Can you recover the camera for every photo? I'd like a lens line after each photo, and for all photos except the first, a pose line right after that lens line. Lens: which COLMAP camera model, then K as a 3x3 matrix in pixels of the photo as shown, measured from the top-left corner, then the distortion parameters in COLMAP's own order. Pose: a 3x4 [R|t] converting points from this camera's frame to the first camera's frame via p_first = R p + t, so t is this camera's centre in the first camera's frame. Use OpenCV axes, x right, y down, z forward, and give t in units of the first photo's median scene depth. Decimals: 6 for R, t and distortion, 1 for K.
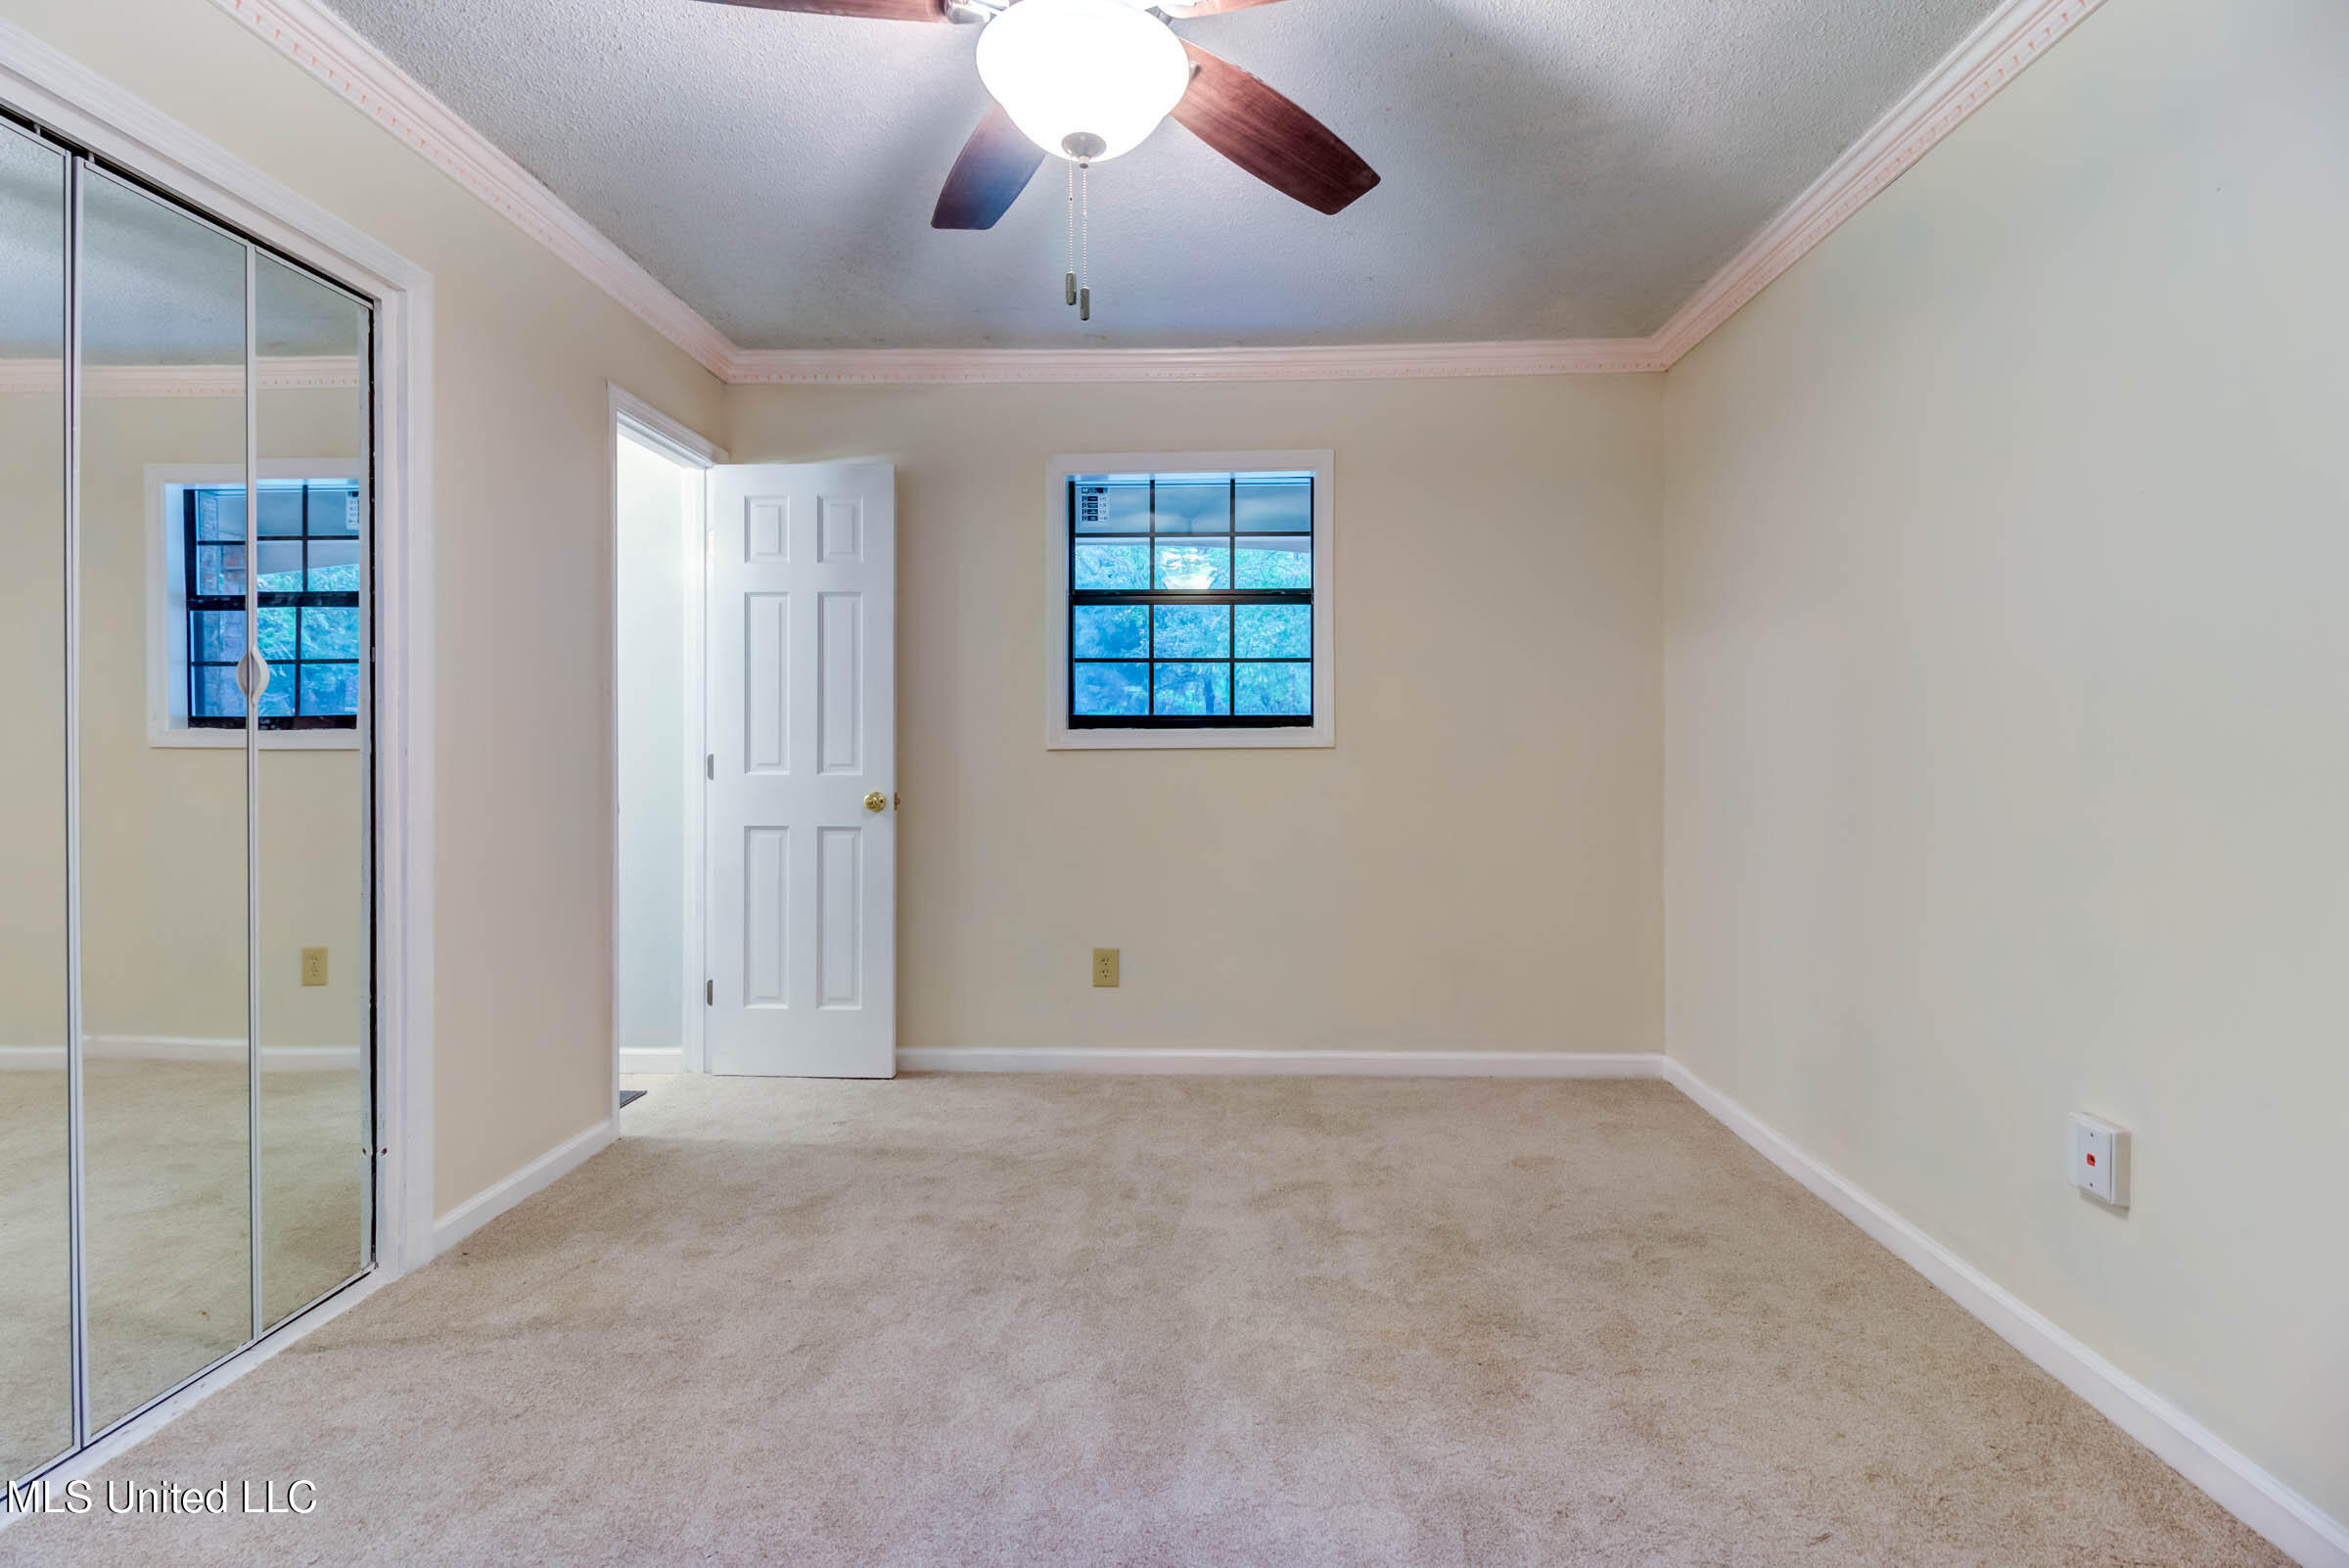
lens RADIAL K [[1080.4, 0, 1189.9], [0, 1080.4, 769.6], [0, 0, 1]] dist [0.017017, -0.011870]
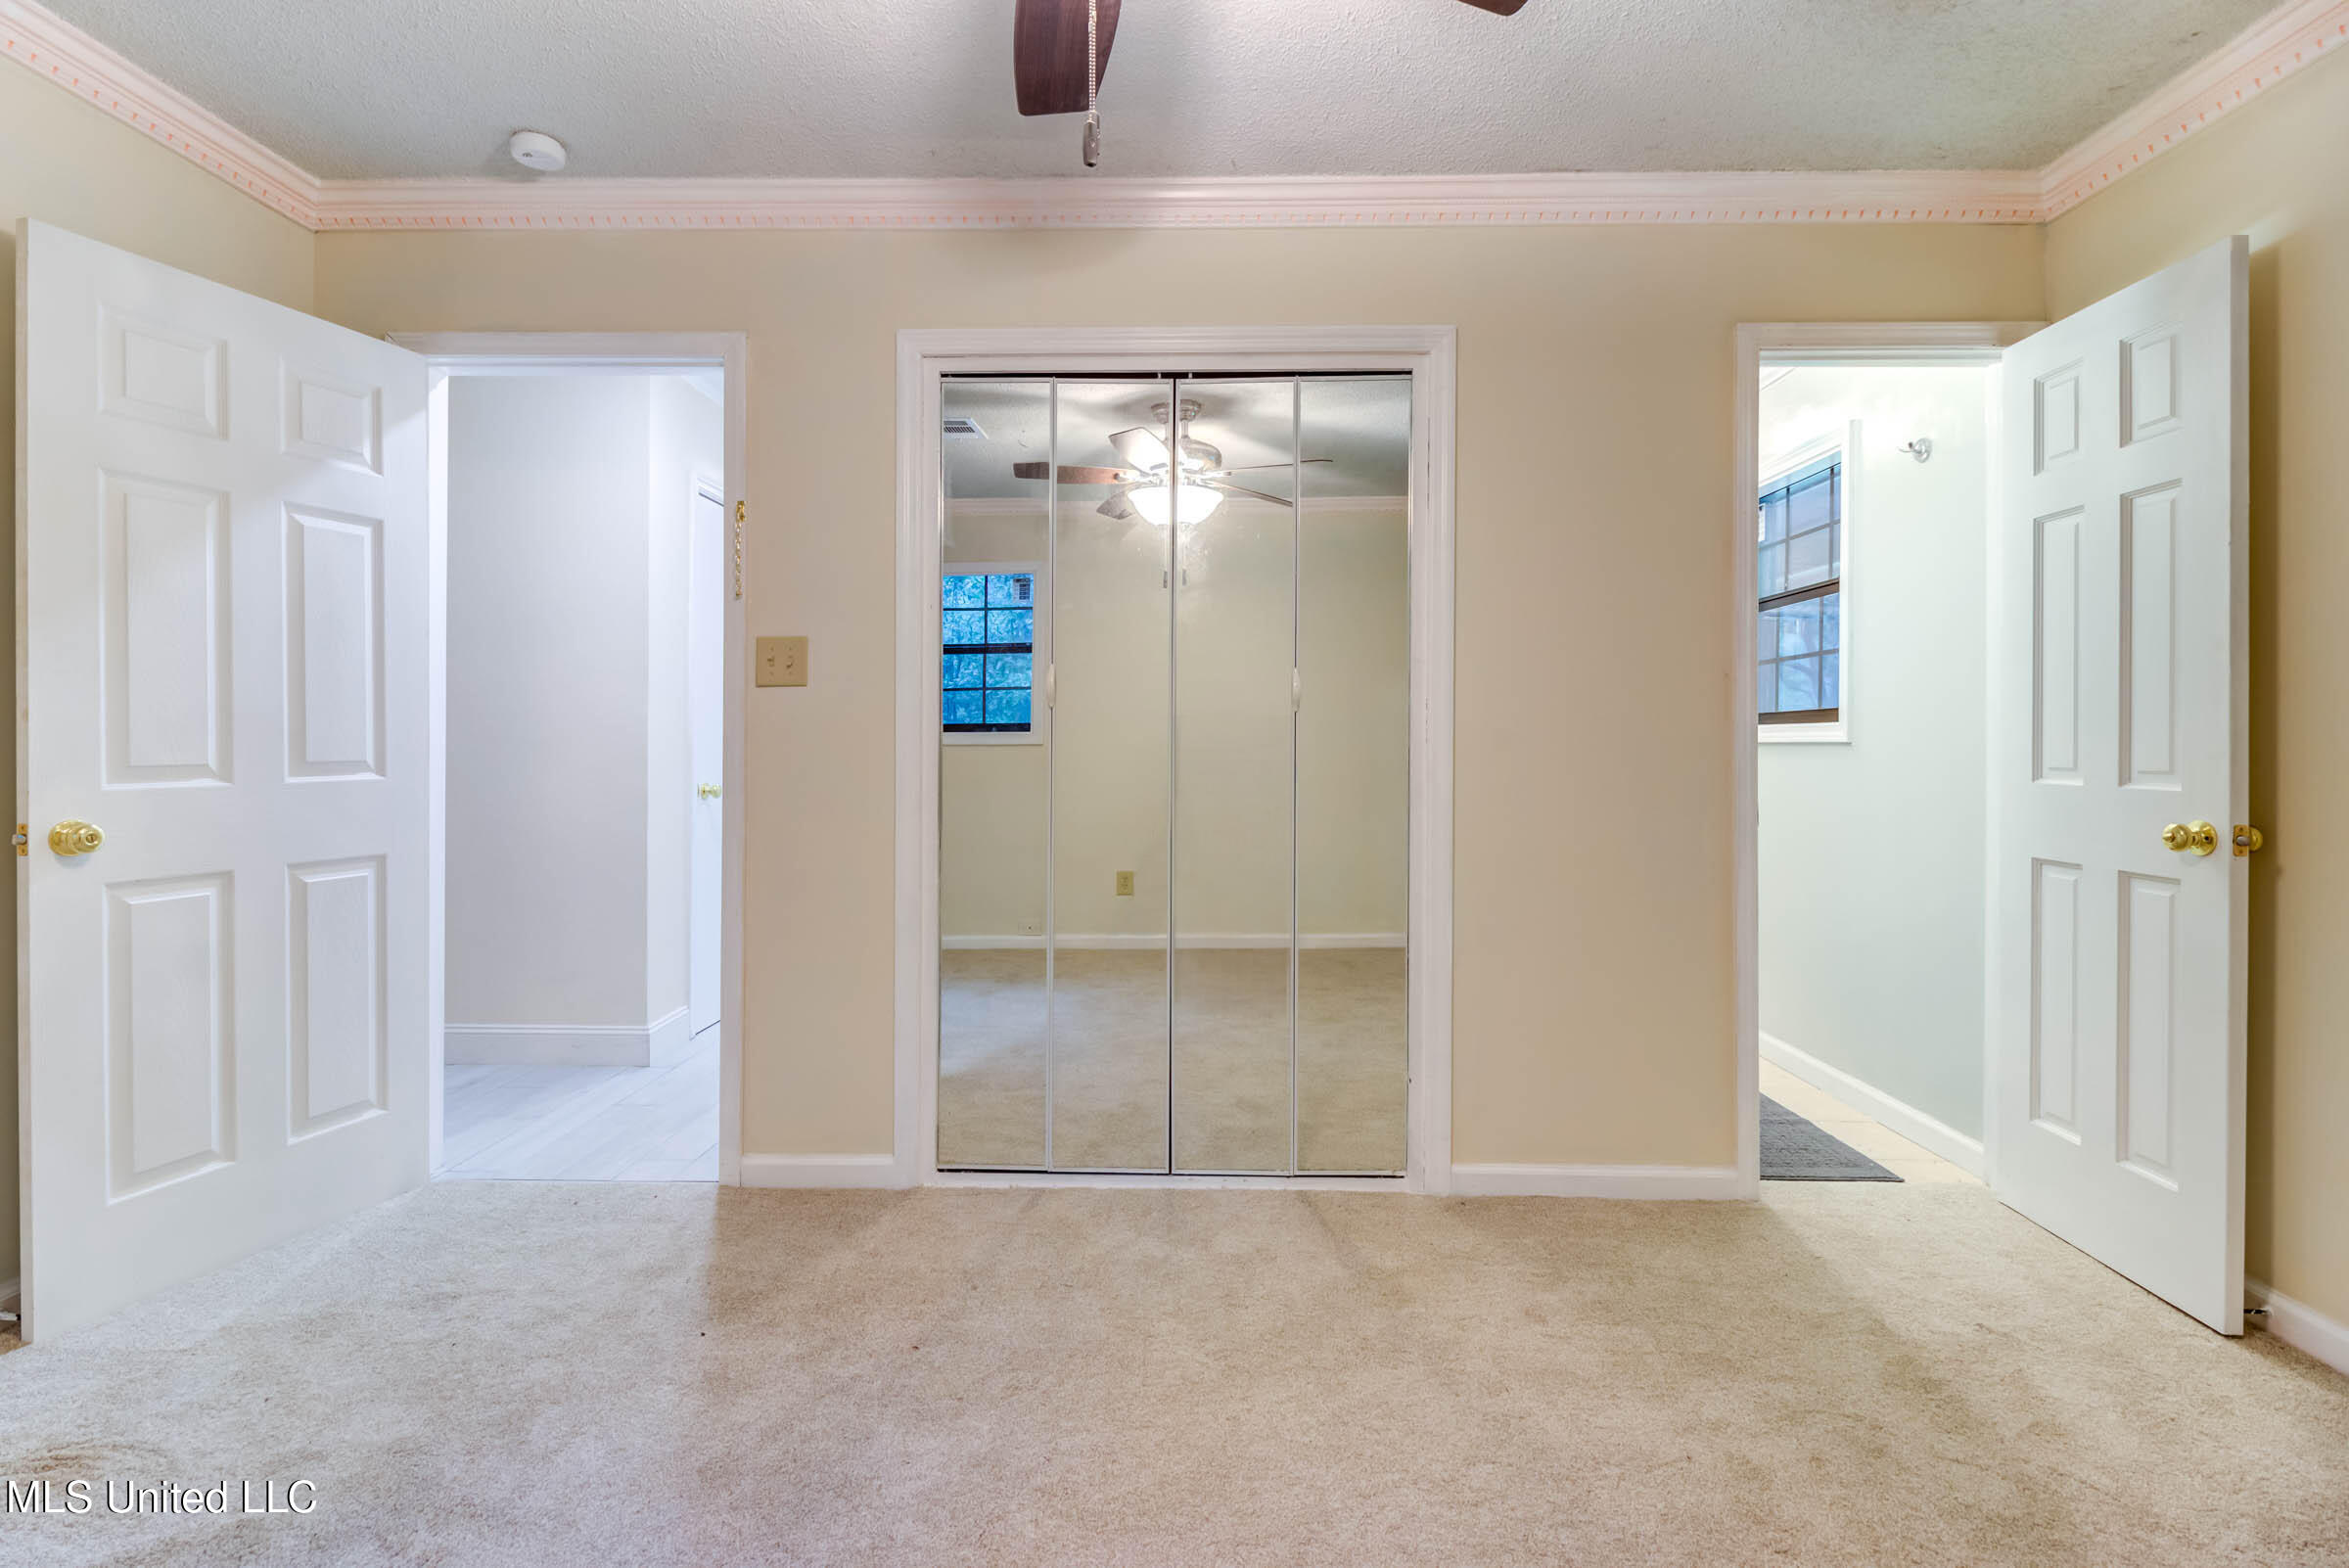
lens RADIAL K [[1080.4, 0, 1160.2], [0, 1080.4, 750.7], [0, 0, 1]] dist [0.017017, -0.011870]
pose [[0.013028, 0.005161, -0.999902, 0.328884], [-0.021507, 0.999757, 0.004880, -0.008537], [0.999684, 0.021441, 0.013136, 0.523499]]
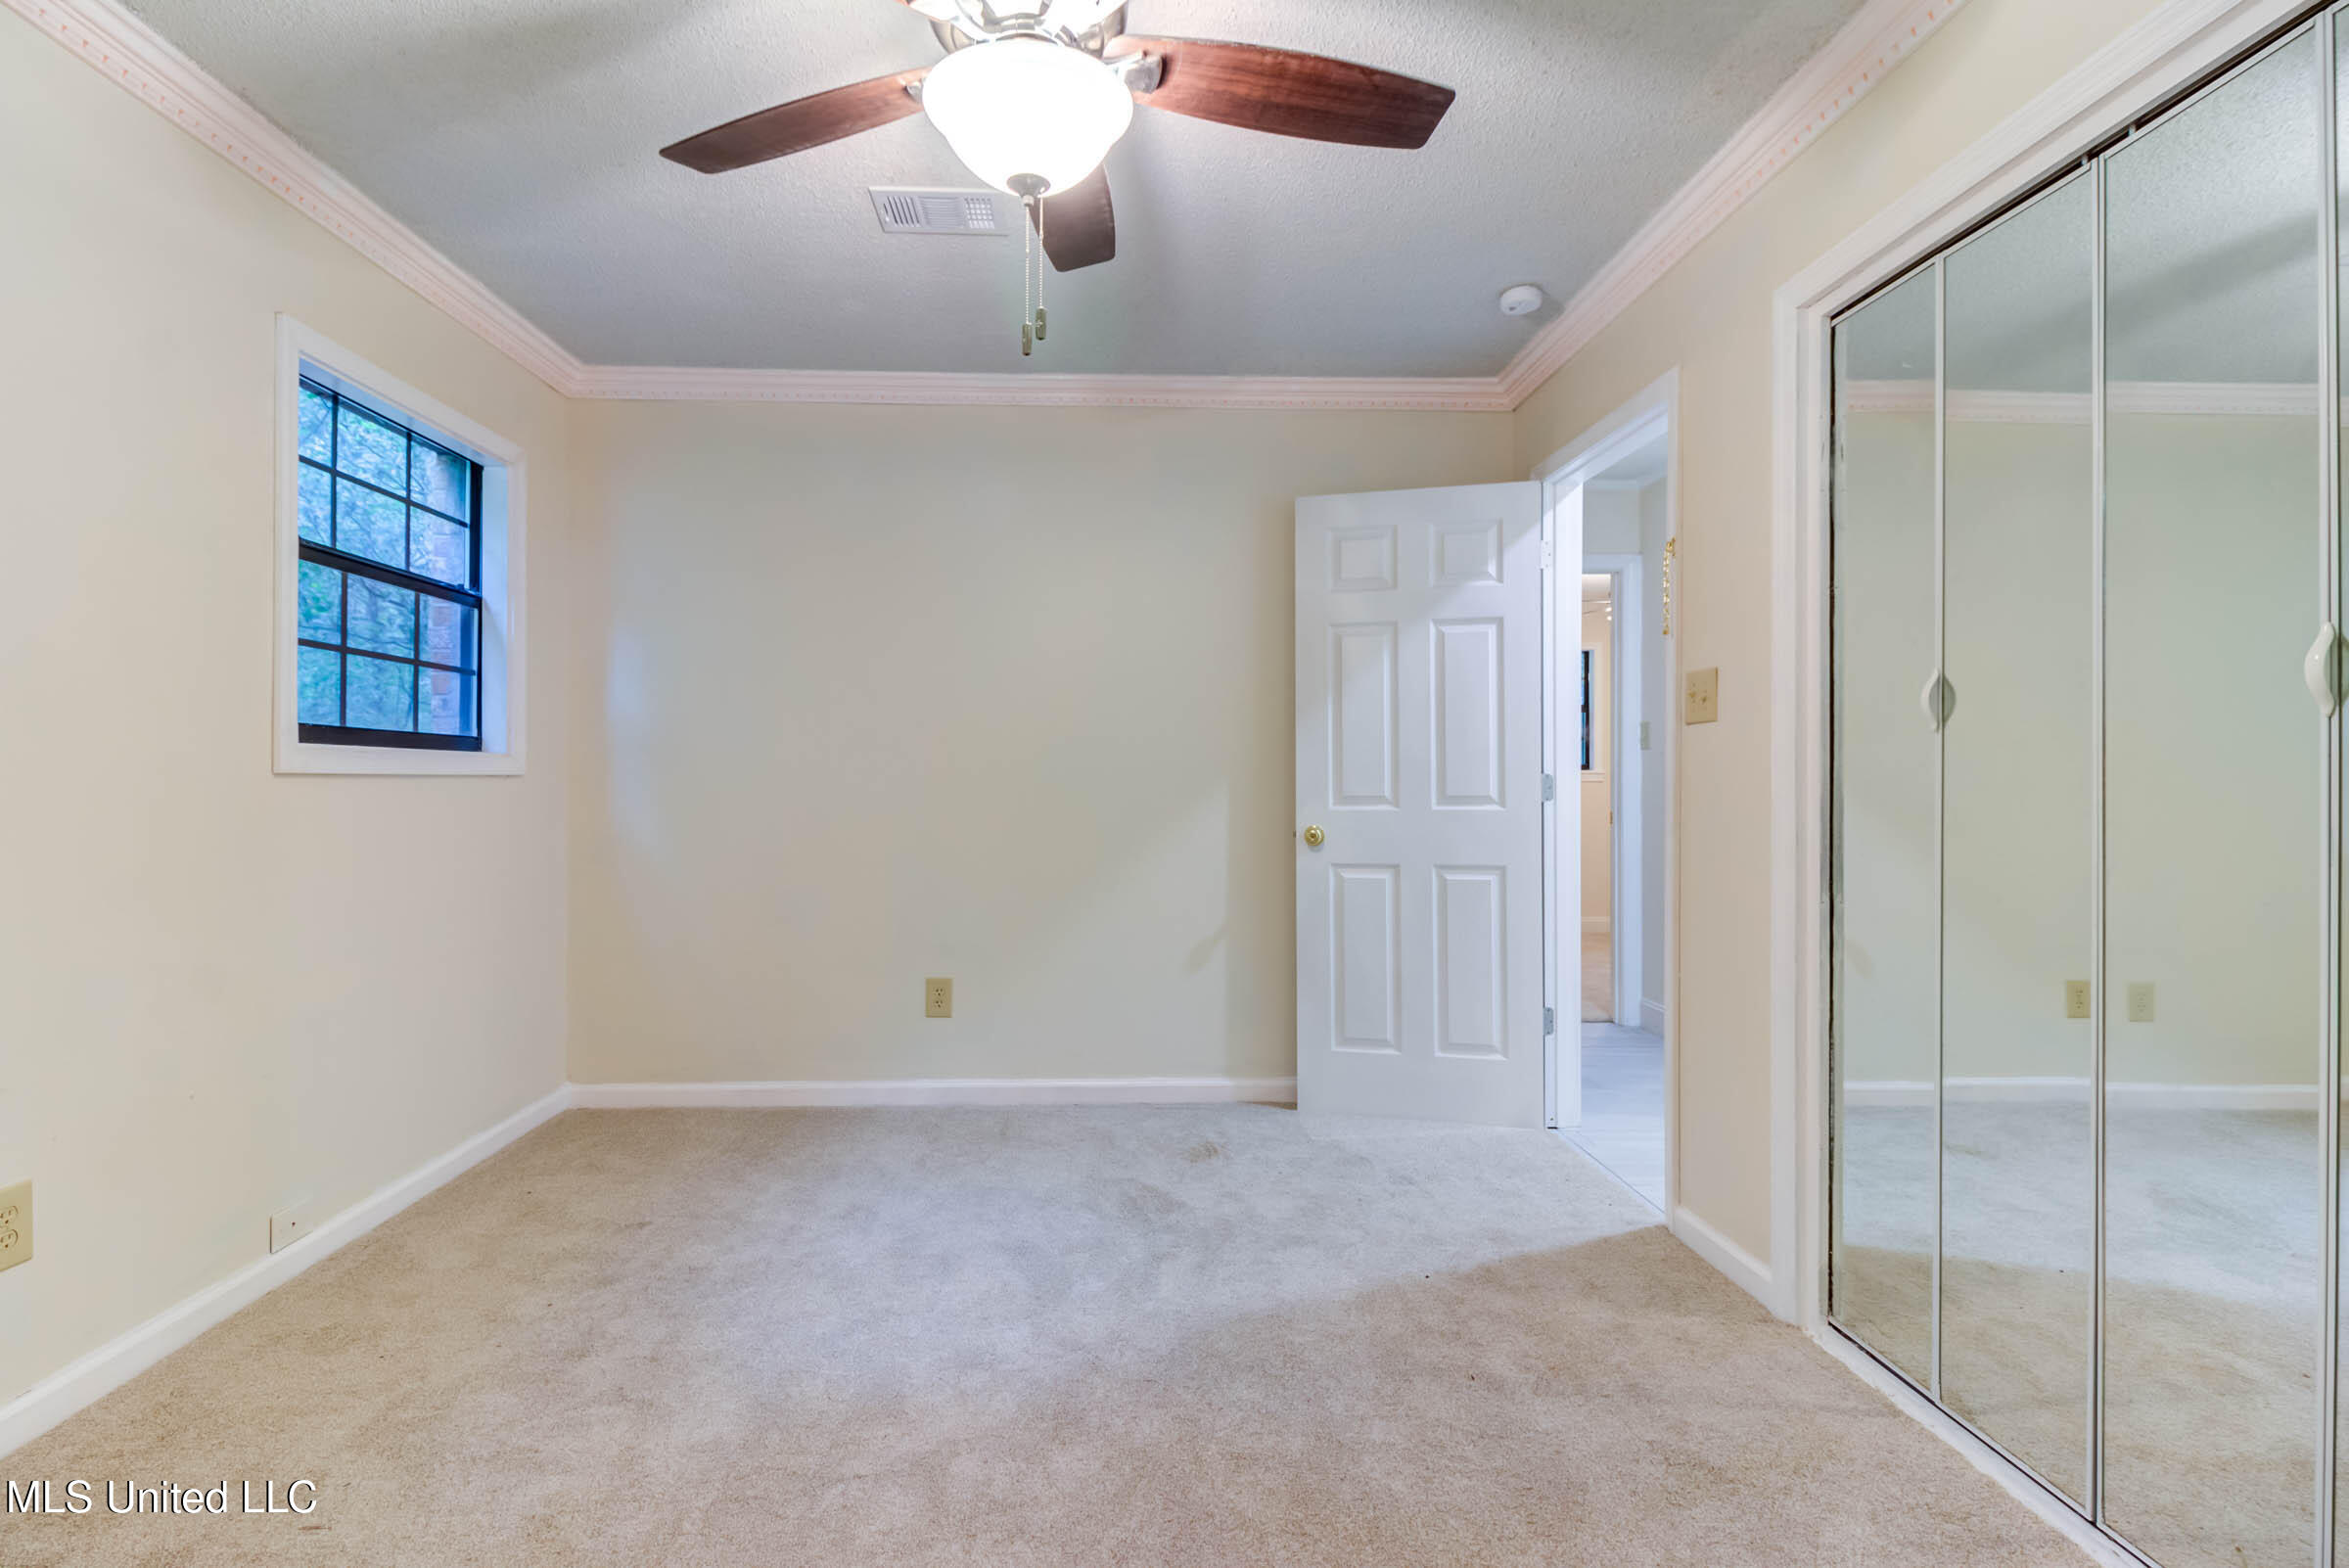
lens RADIAL K [[1080.4, 0, 1167.5], [0, 1080.4, 783.2], [0, 0, 1]] dist [0.017017, -0.011870]
pose [[-0.995829, -0.004128, -0.091141, -0.023676], [-0.006047, 0.999766, 0.020779, -0.017030], [0.091033, 0.021244, -0.995621, 0.960979]]
